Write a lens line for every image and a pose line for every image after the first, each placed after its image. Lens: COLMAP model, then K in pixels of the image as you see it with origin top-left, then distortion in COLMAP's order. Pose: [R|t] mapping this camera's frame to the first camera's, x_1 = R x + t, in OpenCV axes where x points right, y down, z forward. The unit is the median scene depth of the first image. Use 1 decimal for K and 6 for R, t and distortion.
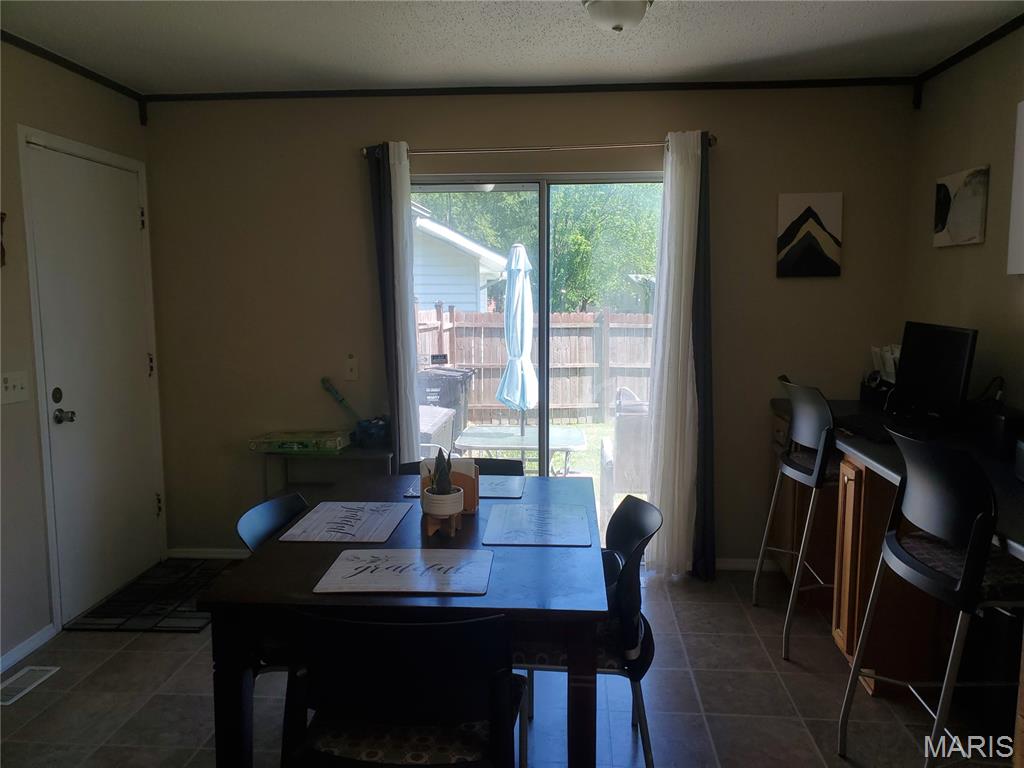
lens RADIAL K [[796.9, 0, 511.2], [0, 796.9, 386.2], [0, 0, 1]] dist [0.021260, 0.000539]
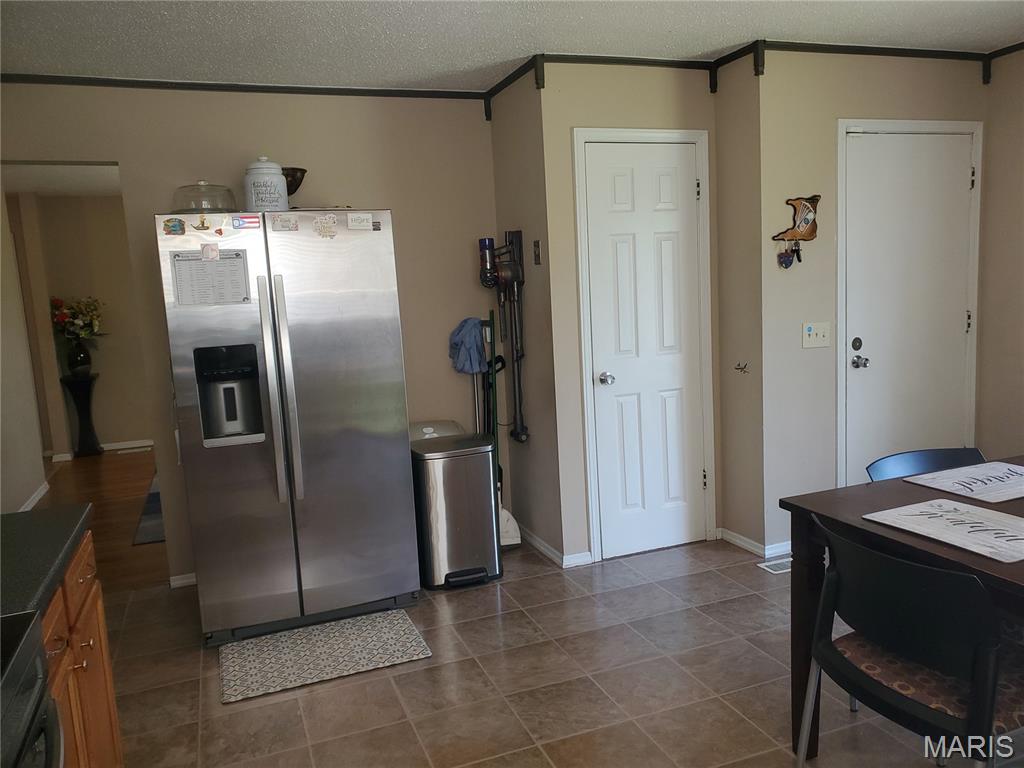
lens RADIAL K [[796.9, 0, 512.9], [0, 796.9, 382.3], [0, 0, 1]] dist [0.021260, 0.000539]
pose [[0.425832, 0.091740, -0.900139, 0.283974], [-0.053219, 0.995664, 0.076299, 0.004525], [0.903236, 0.015414, 0.428868, 0.036156]]
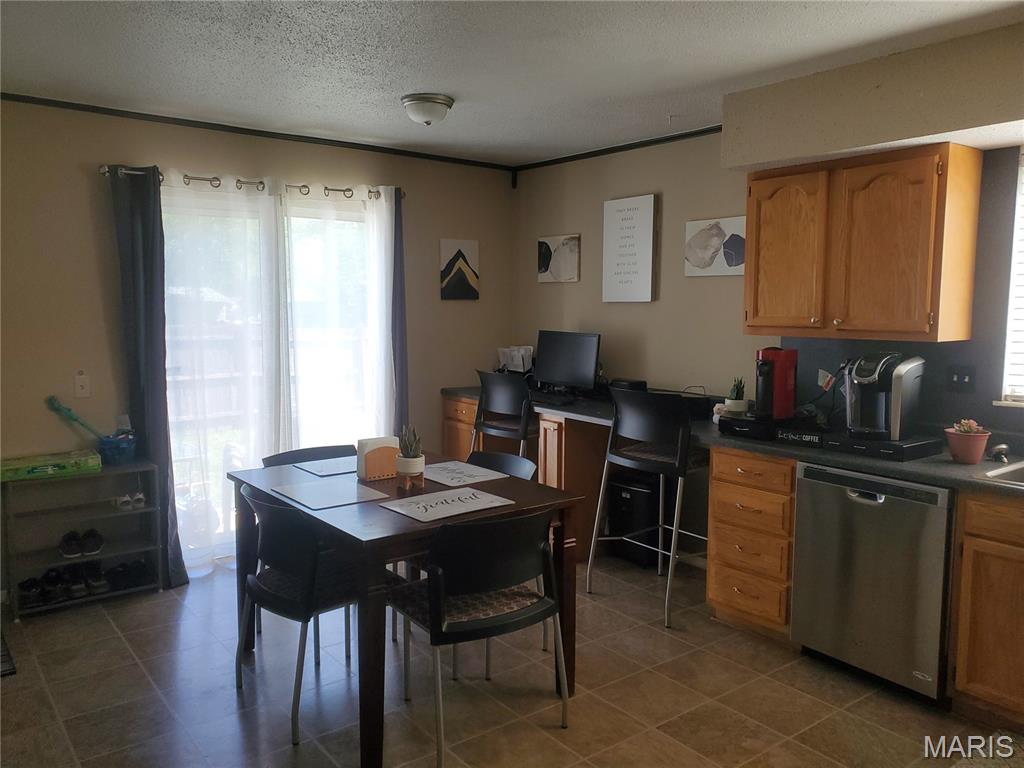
lens RADIAL K [[796.9, 0, 510.5], [0, 796.9, 387.2], [0, 0, 1]] dist [0.021260, 0.000539]
pose [[0.733944, -0.060389, 0.676520, -0.577789], [0.071202, 0.997392, 0.011786, 0.006494], [-0.675468, 0.039519, 0.736330, -0.085809]]
